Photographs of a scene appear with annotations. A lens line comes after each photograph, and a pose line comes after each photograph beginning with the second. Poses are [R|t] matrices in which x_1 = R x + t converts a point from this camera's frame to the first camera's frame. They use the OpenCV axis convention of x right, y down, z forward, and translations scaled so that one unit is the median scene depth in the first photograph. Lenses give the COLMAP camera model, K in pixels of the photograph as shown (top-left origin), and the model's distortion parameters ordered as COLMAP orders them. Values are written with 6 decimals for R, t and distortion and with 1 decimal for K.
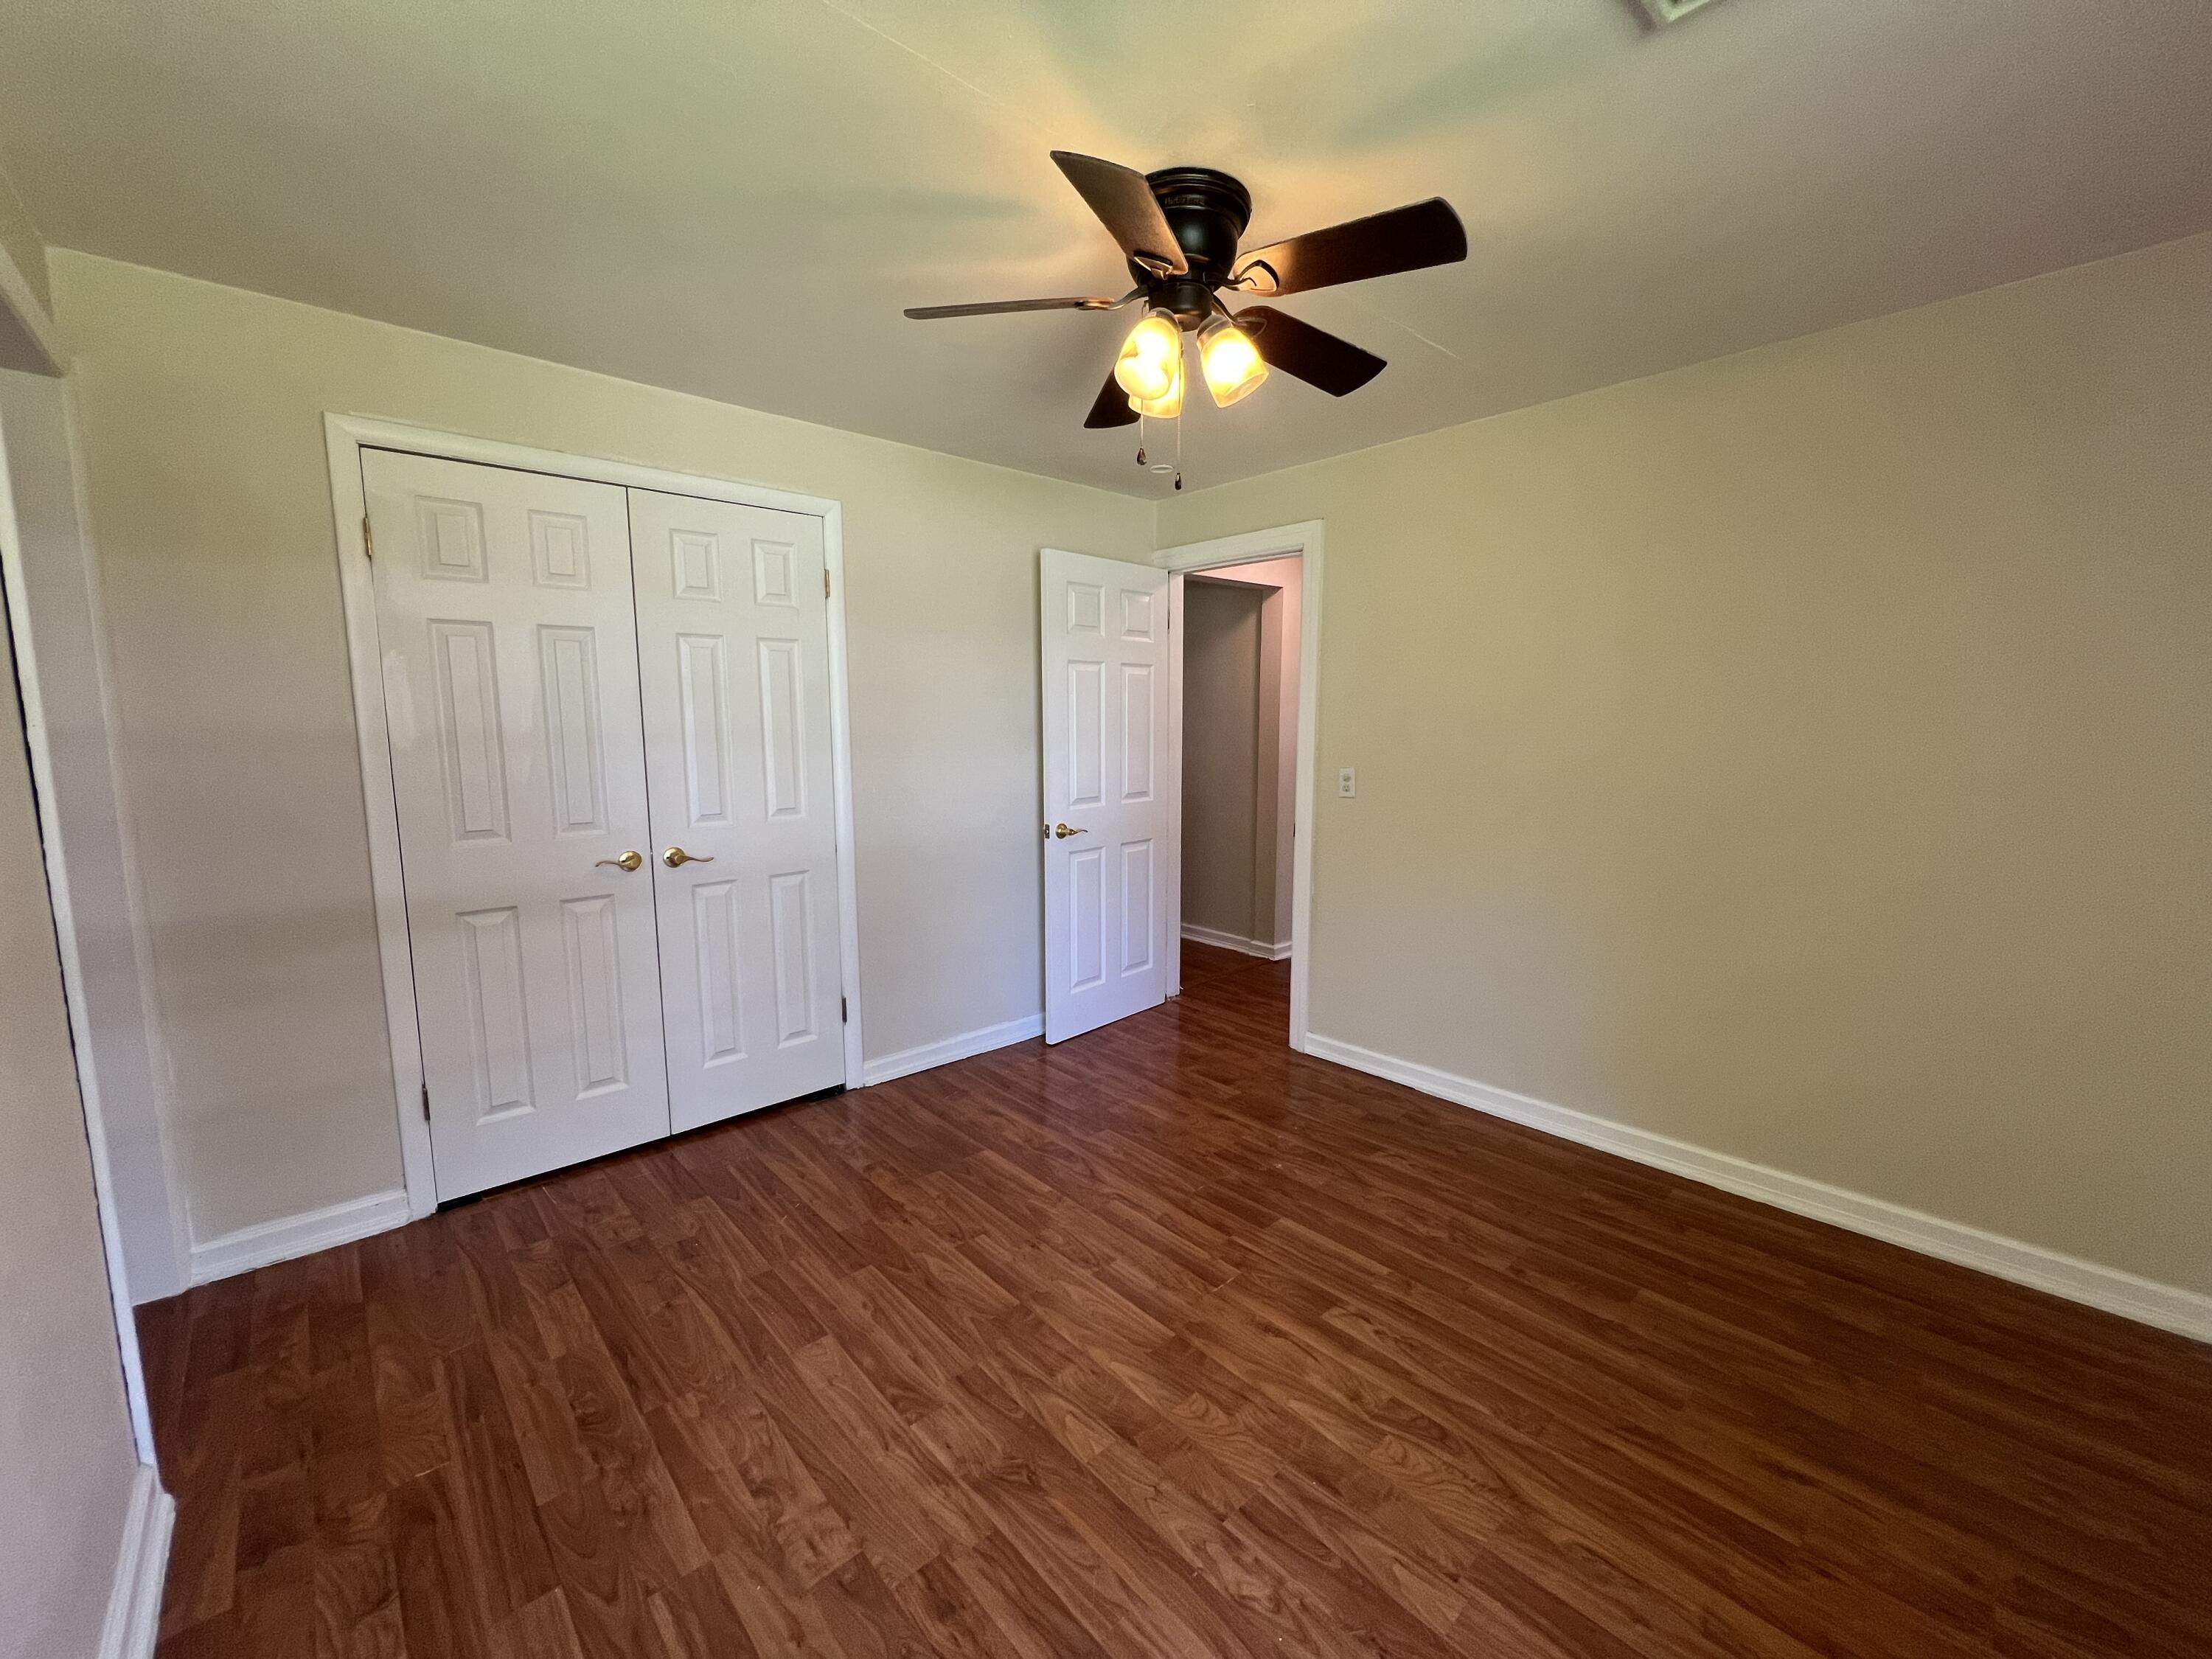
lens RADIAL K [[888.5, 0, 1097.5], [0, 888.5, 829.1], [0, 0, 1]] dist [-0.004340, 0.000556]
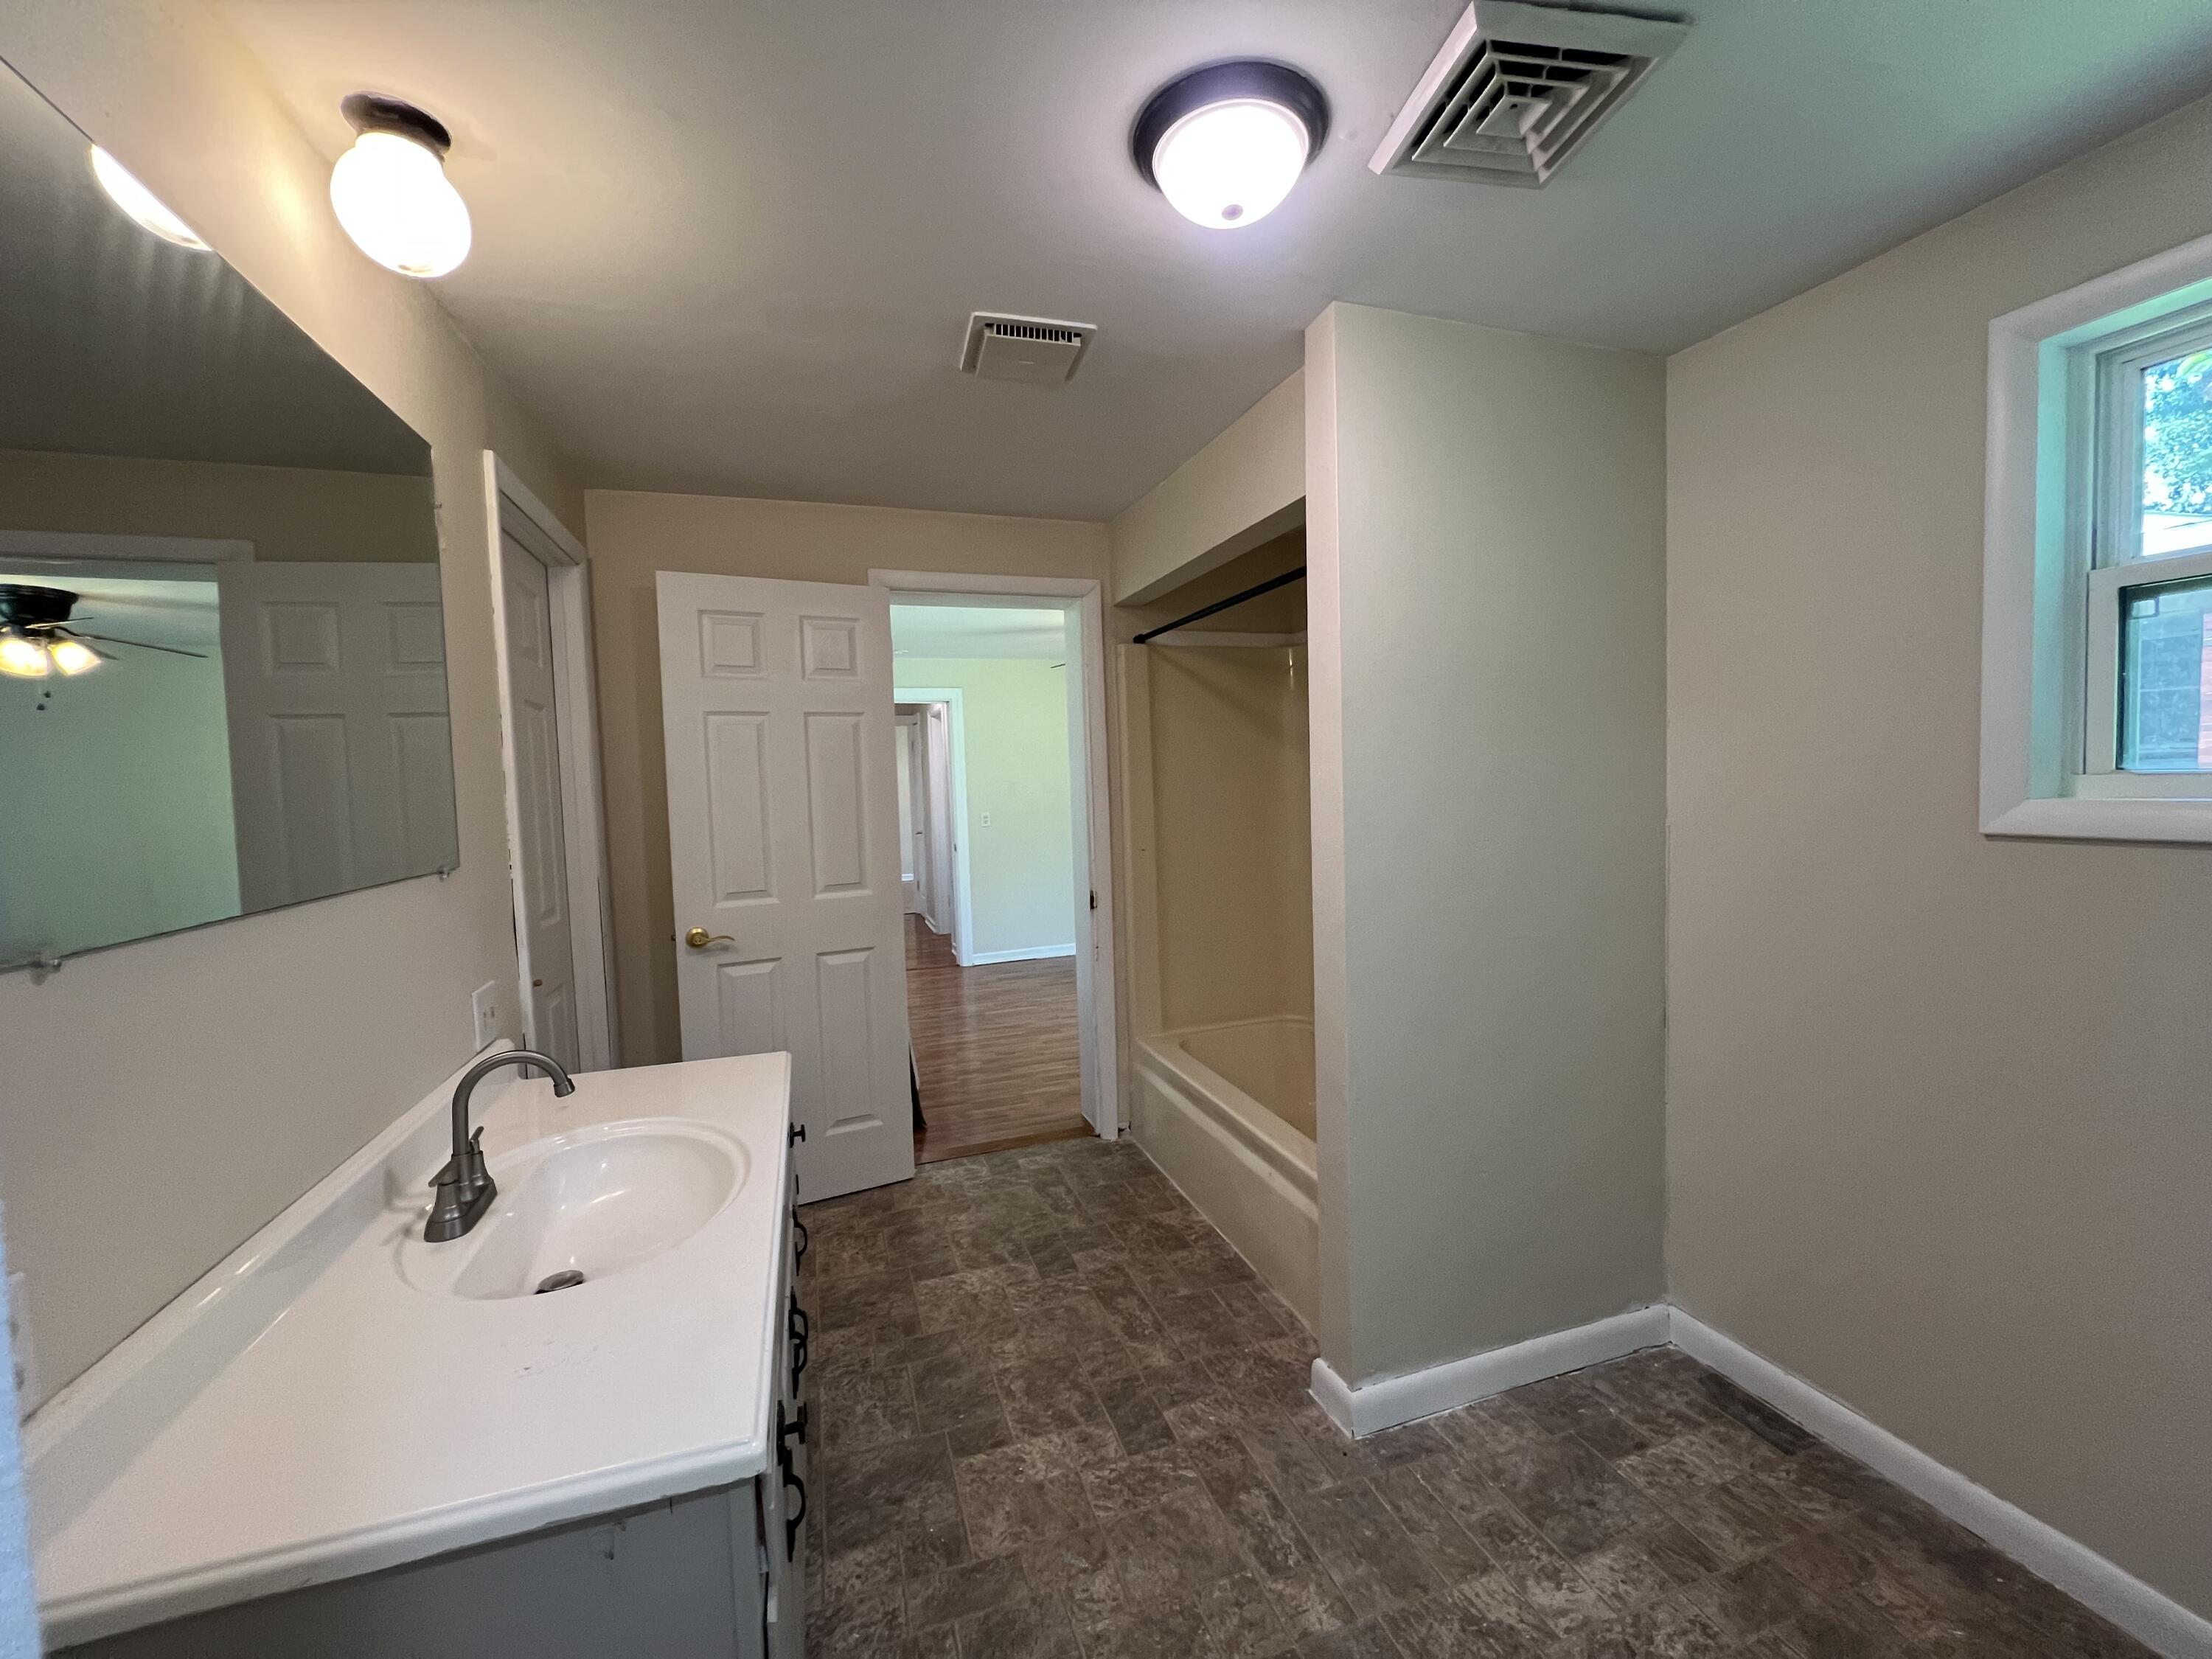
lens RADIAL K [[888.5, 0, 1101.5], [0, 888.5, 821.8], [0, 0, 1]] dist [-0.004340, 0.000556]
pose [[0.404166, -0.061467, 0.912618, -2.530219], [0.150883, 0.988552, -0.000240, -0.010120], [-0.902155, 0.137795, 0.408814, -0.096559]]
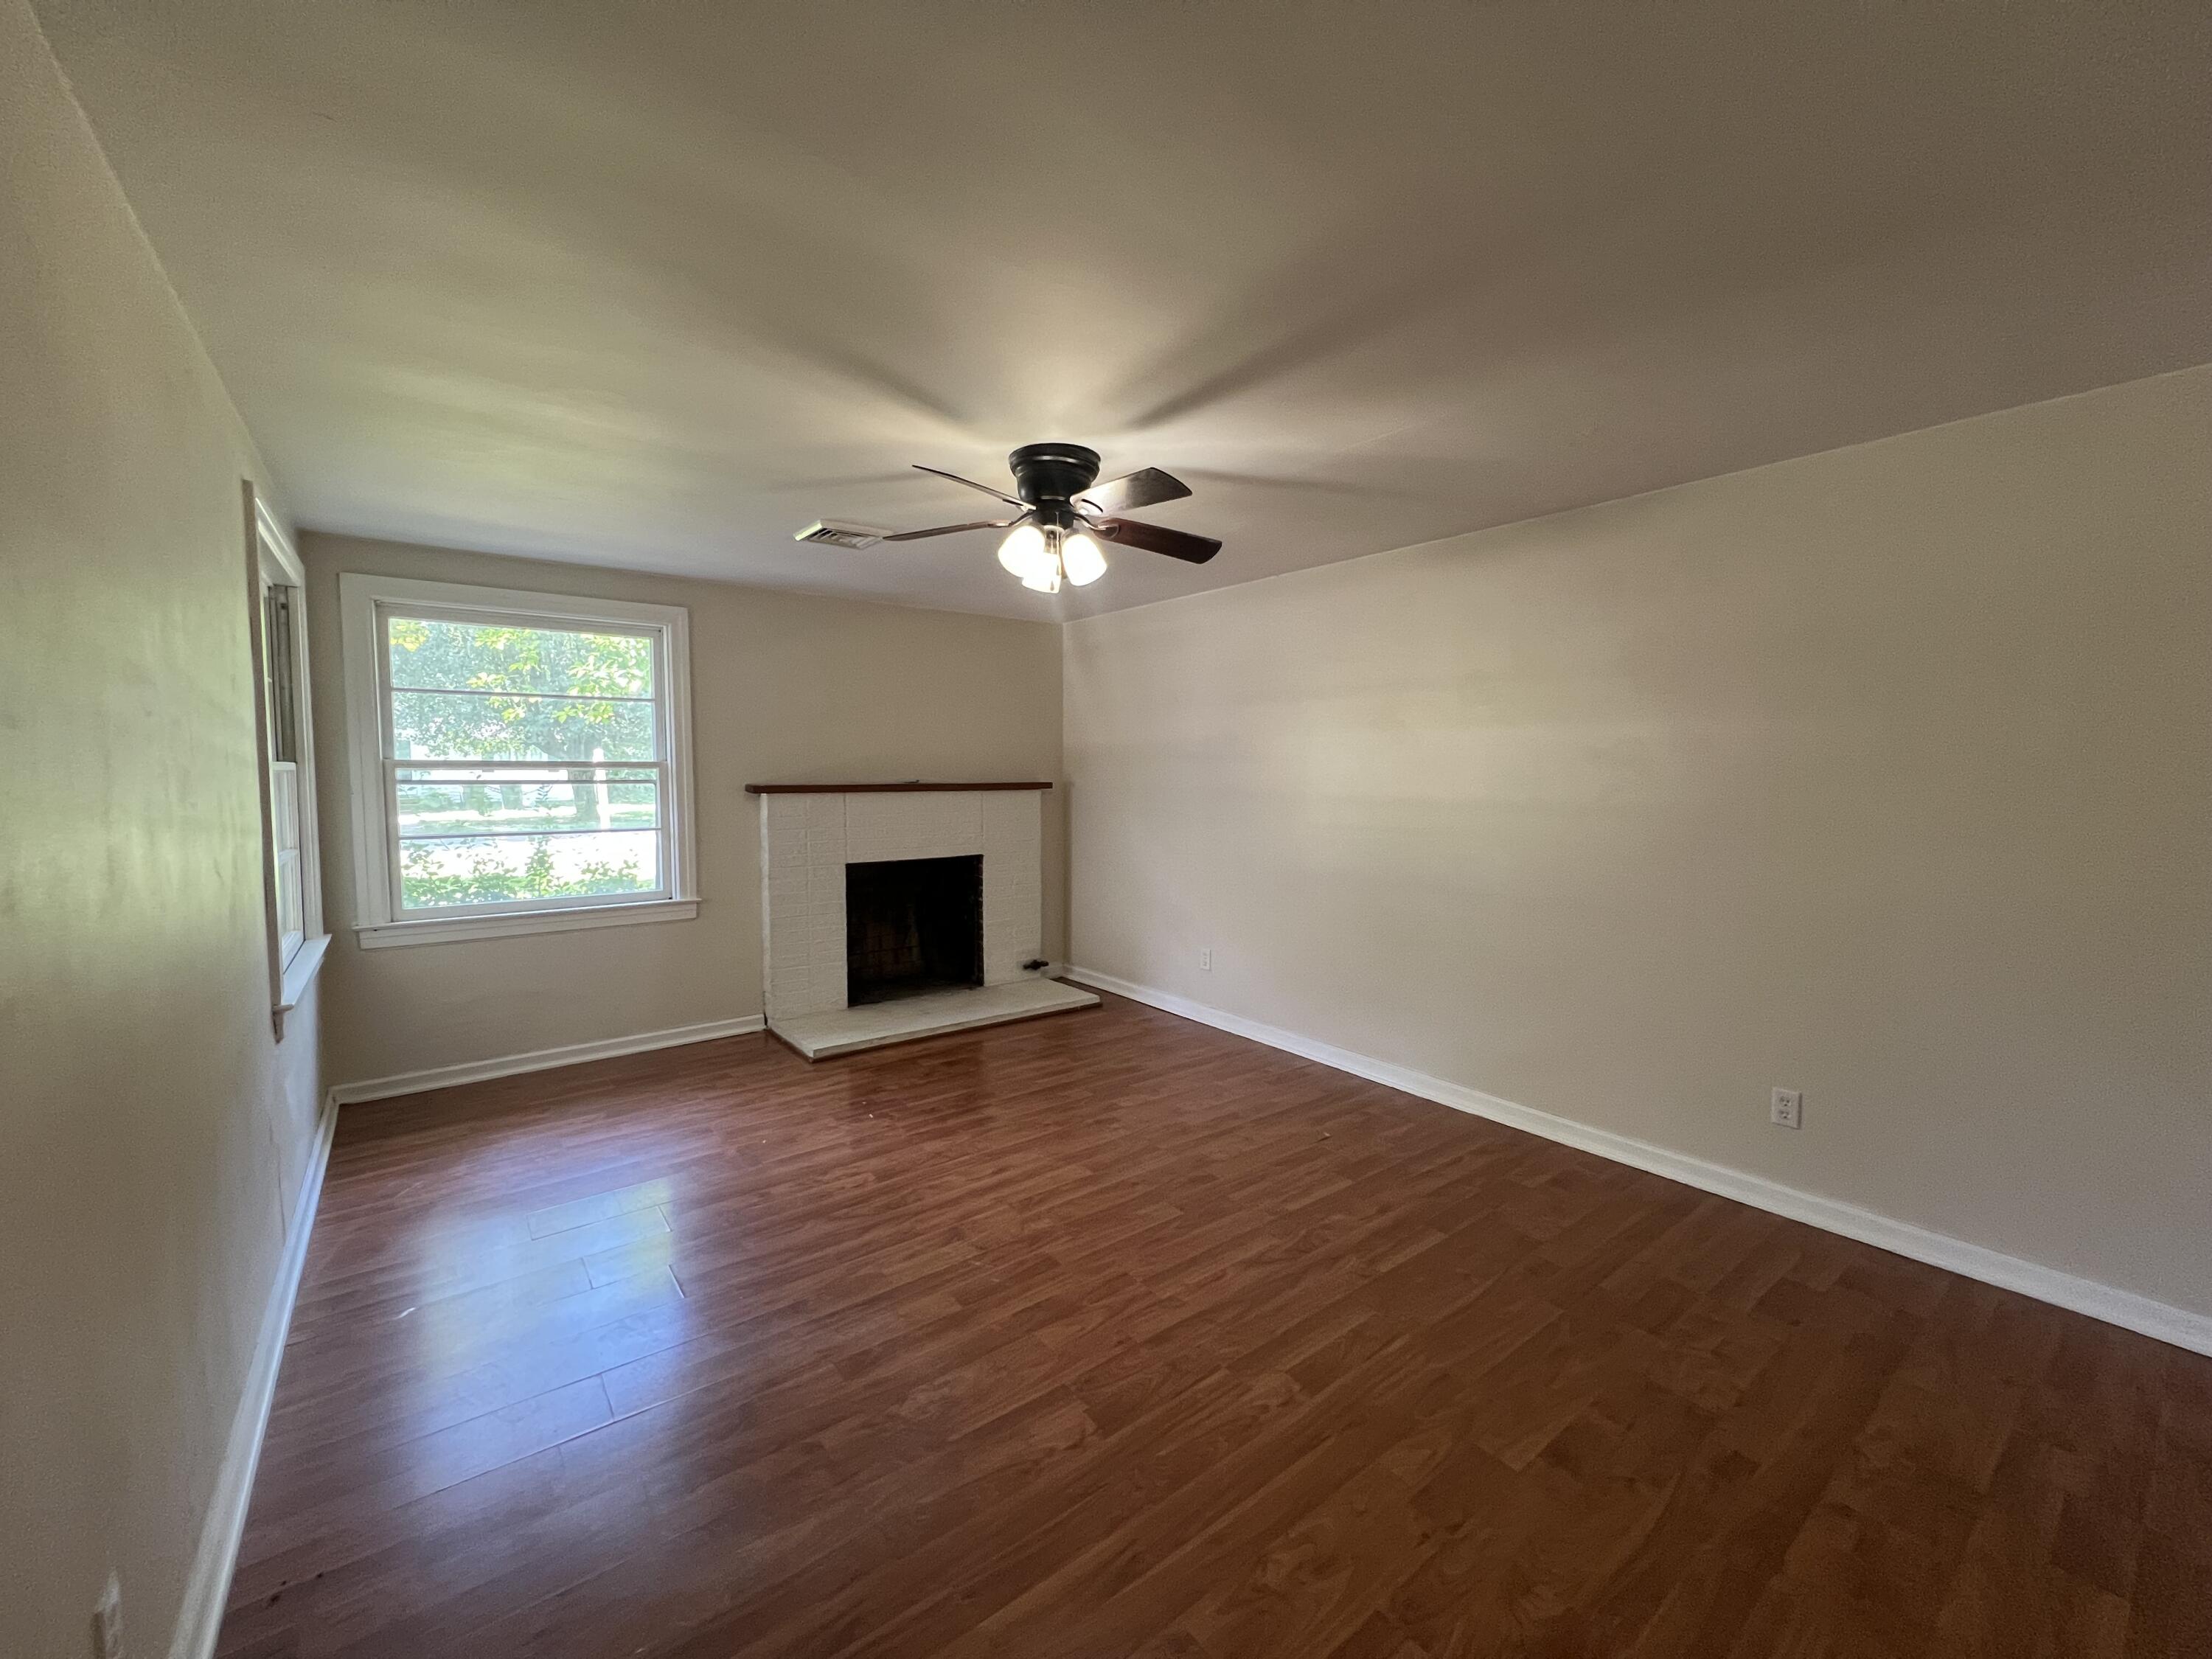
lens RADIAL K [[888.5, 0, 1091.4], [0, 888.5, 829.4], [0, 0, 1]] dist [-0.004340, 0.000556]
pose [[-0.068815, 0.053296, -0.996205, 1.061290], [-0.108848, 0.992209, 0.060601, -0.104473], [0.991674, 0.112605, -0.062478, 0.907884]]
